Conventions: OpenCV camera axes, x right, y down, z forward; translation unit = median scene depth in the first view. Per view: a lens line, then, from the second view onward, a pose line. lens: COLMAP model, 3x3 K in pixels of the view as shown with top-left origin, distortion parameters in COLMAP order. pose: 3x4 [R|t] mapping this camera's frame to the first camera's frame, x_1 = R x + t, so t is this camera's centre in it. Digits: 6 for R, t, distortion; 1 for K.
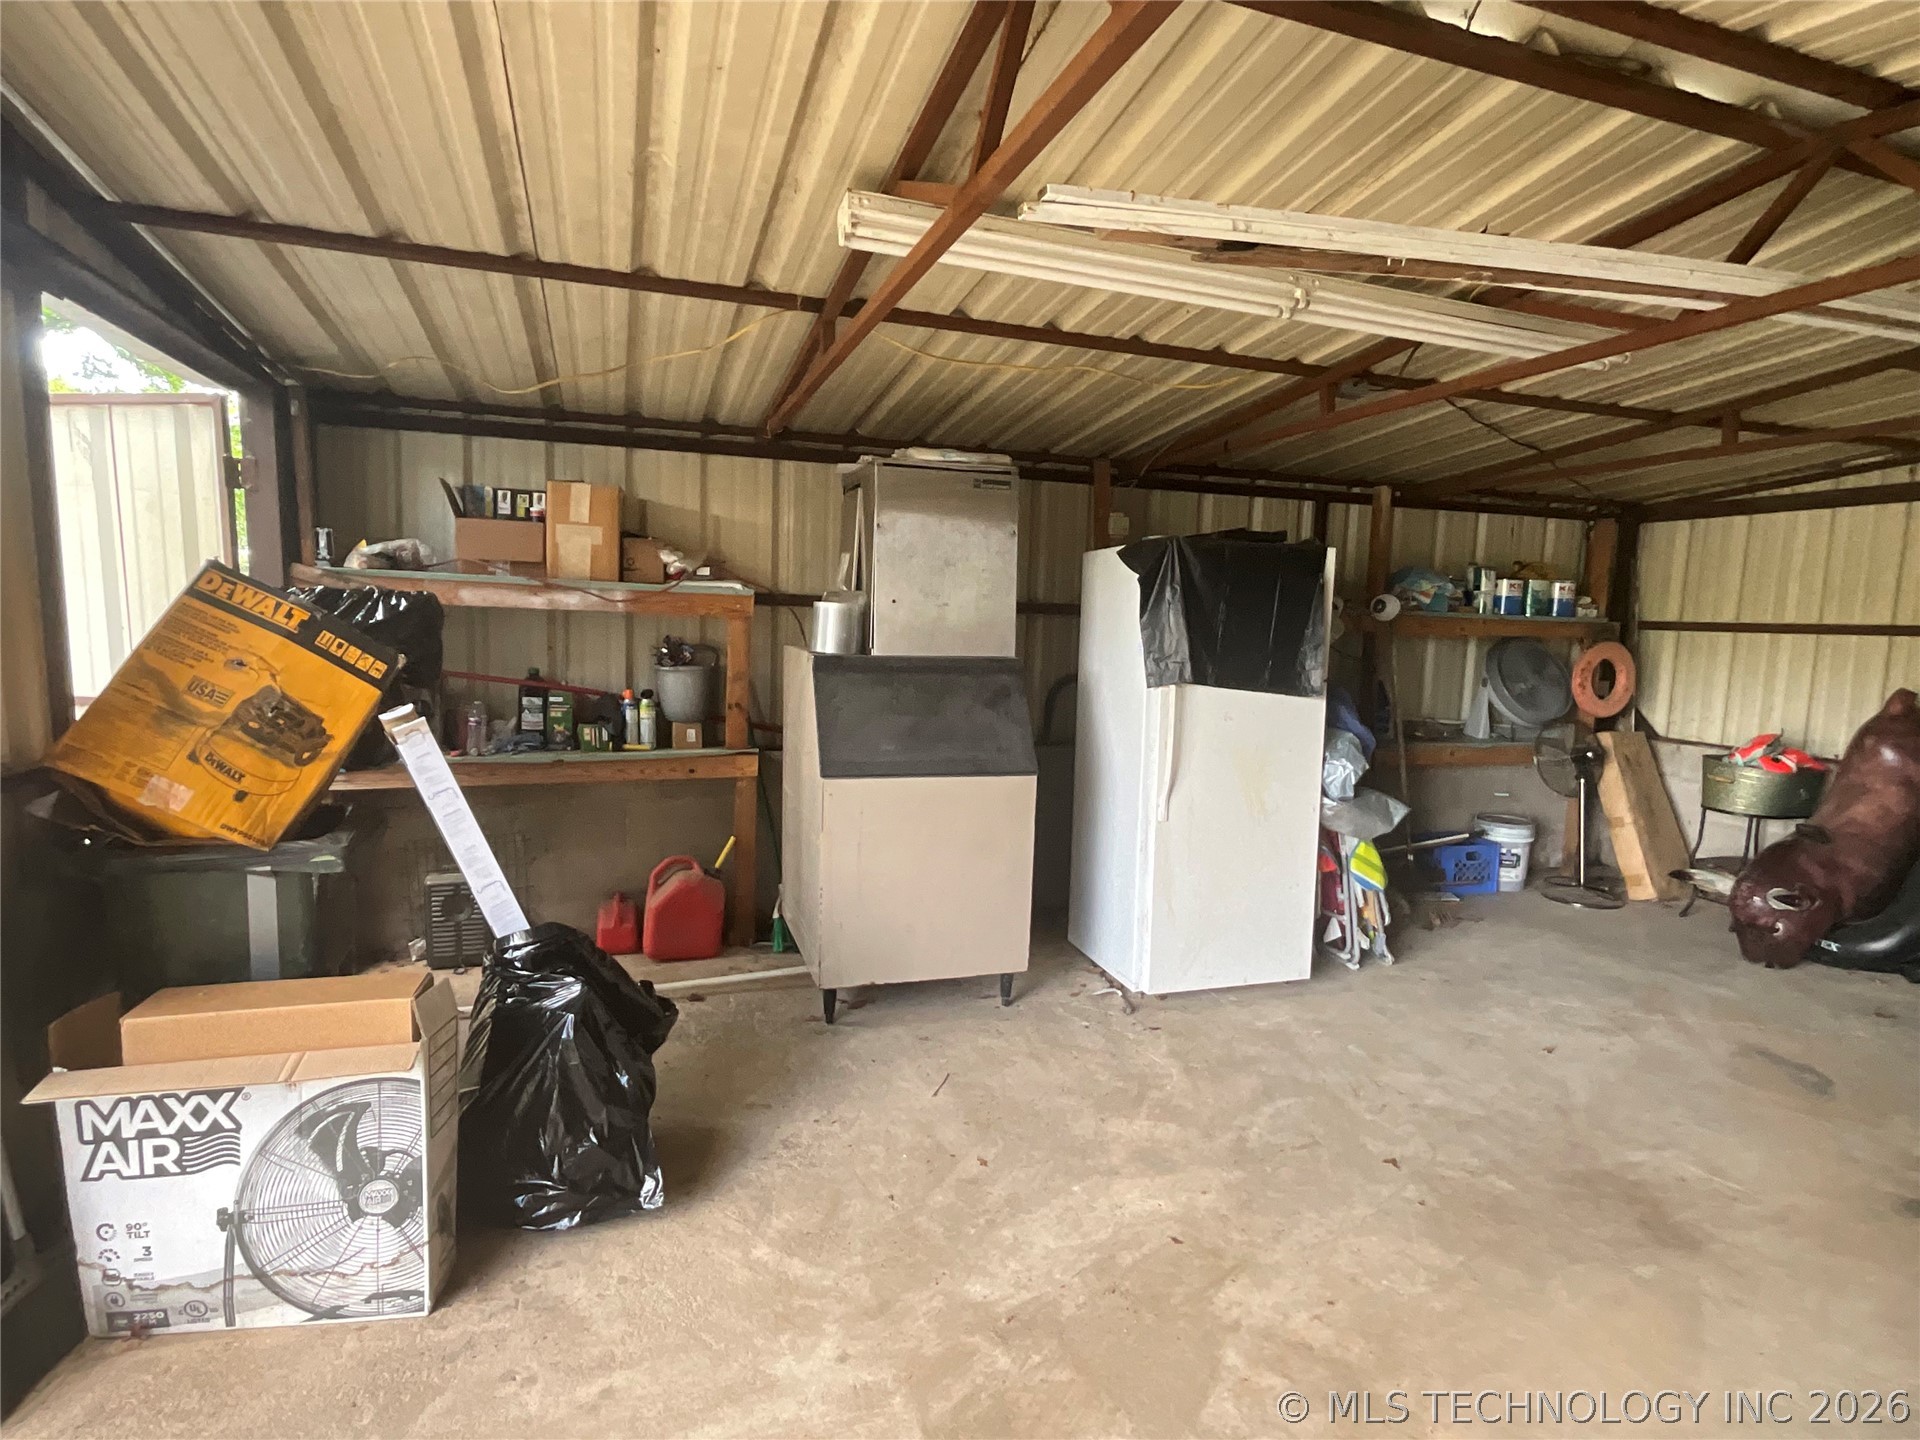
lens RADIAL K [[992.8, 0, 960.0], [0, 992.8, 720.0], [0, 0, 1]] dist [0.001618, -0.001136]
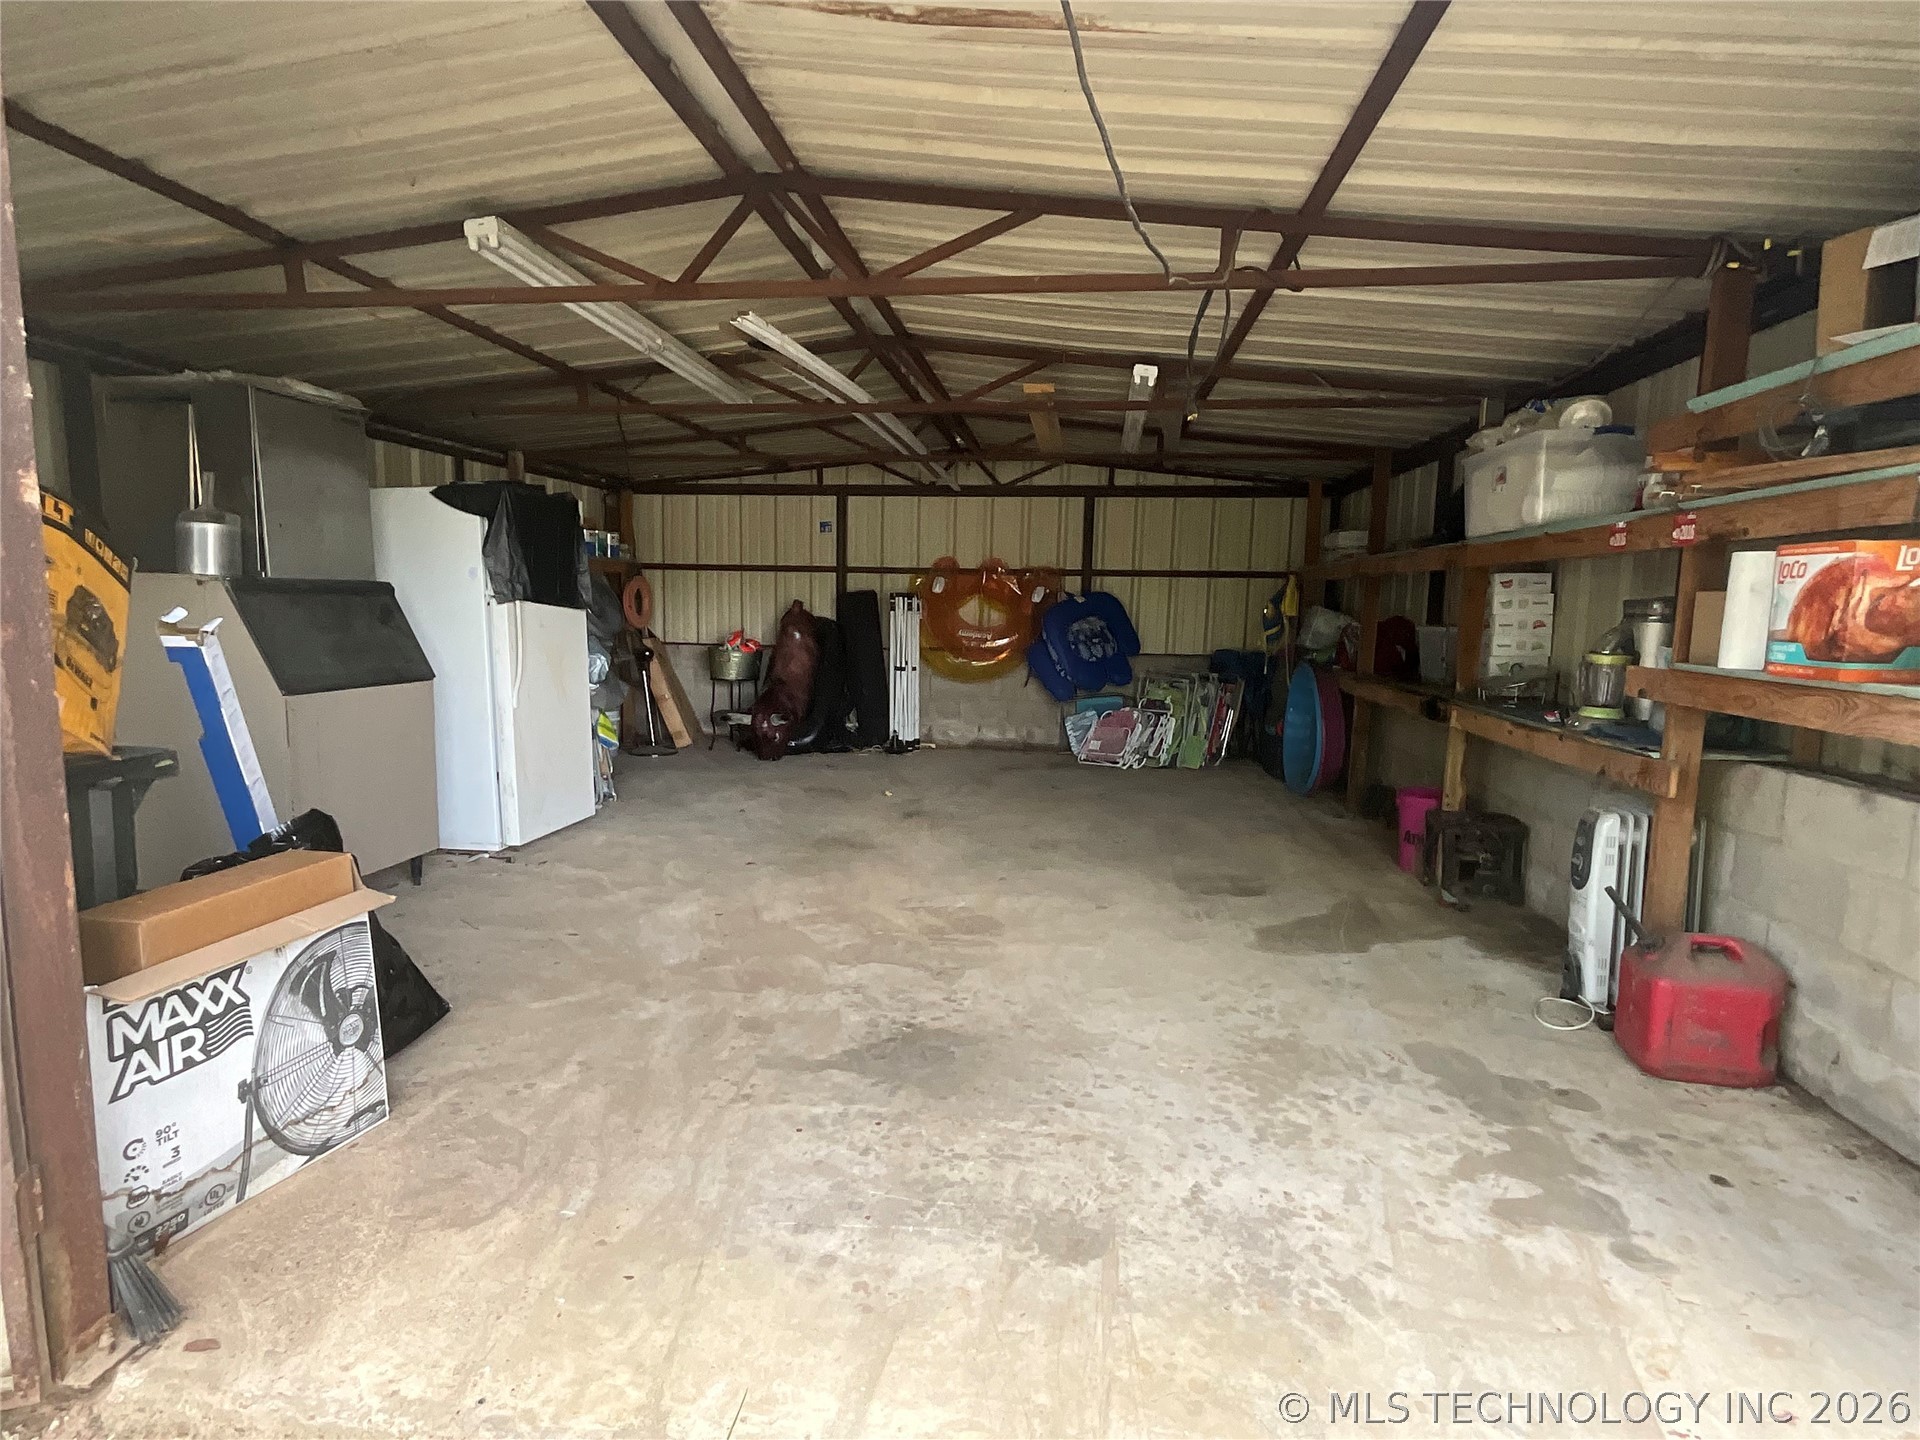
lens RADIAL K [[992.8, 0, 960.0], [0, 992.8, 720.0], [0, 0, 1]] dist [0.001618, -0.001136]
pose [[0.440577, -0.127421, 0.888626, -1.274080], [0.088396, 0.991223, 0.098306, 0.077182], [-0.893352, 0.035240, 0.447973, -0.156564]]
